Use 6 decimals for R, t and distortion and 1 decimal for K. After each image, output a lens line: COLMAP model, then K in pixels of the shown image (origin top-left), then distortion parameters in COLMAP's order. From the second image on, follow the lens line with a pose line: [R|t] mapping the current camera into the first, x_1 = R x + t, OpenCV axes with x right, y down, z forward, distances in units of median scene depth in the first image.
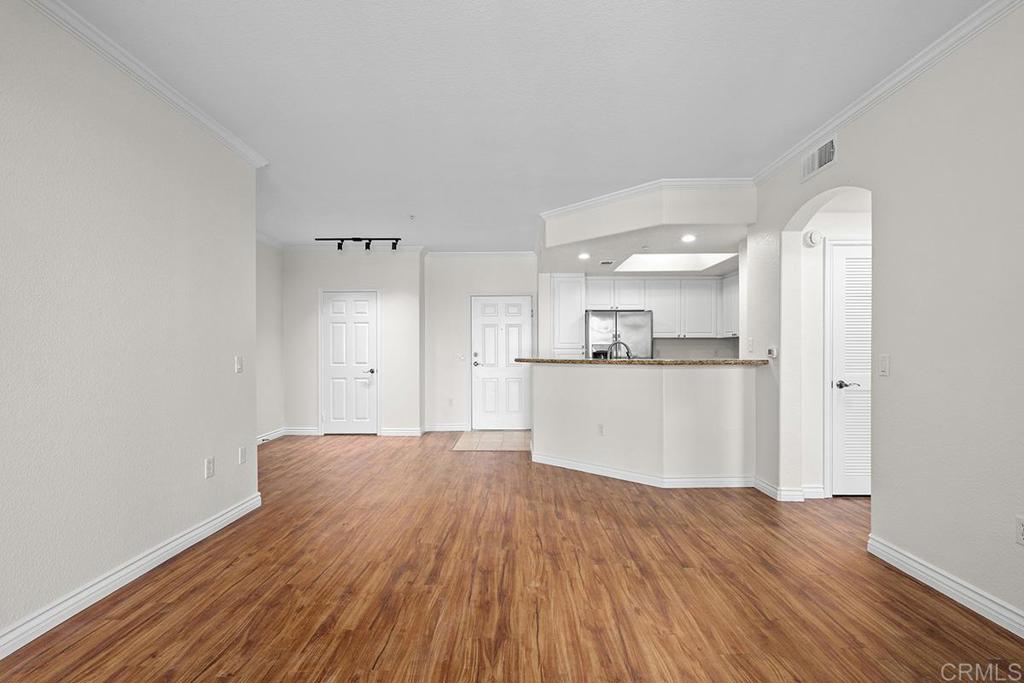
lens RADIAL K [[495.0, 0, 508.9], [0, 495.0, 344.0], [0, 0, 1]] dist [-0.002479, 0.001007]
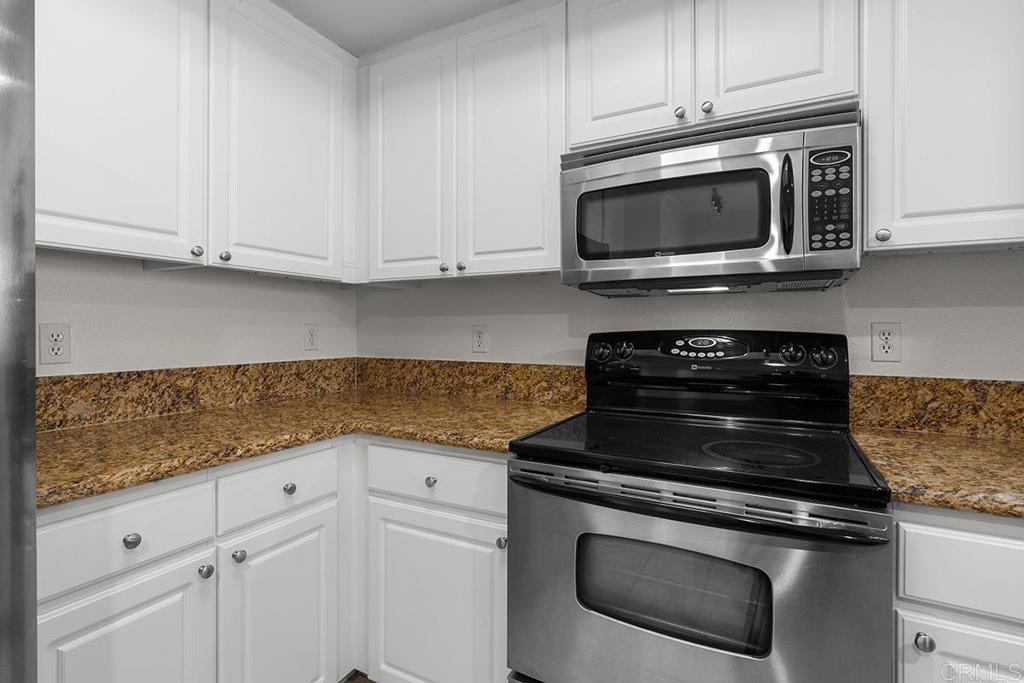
lens RADIAL K [[498.0, 0, 506.3], [0, 498.0, 329.1], [0, 0, 1]] dist [-0.002227, 0.000855]
pose [[0.464080, 0.007169, 0.885764, 0.423259], [-0.018076, 0.999836, 0.001378, 0.020426], [-0.885609, -0.016650, 0.464133, 1.497775]]
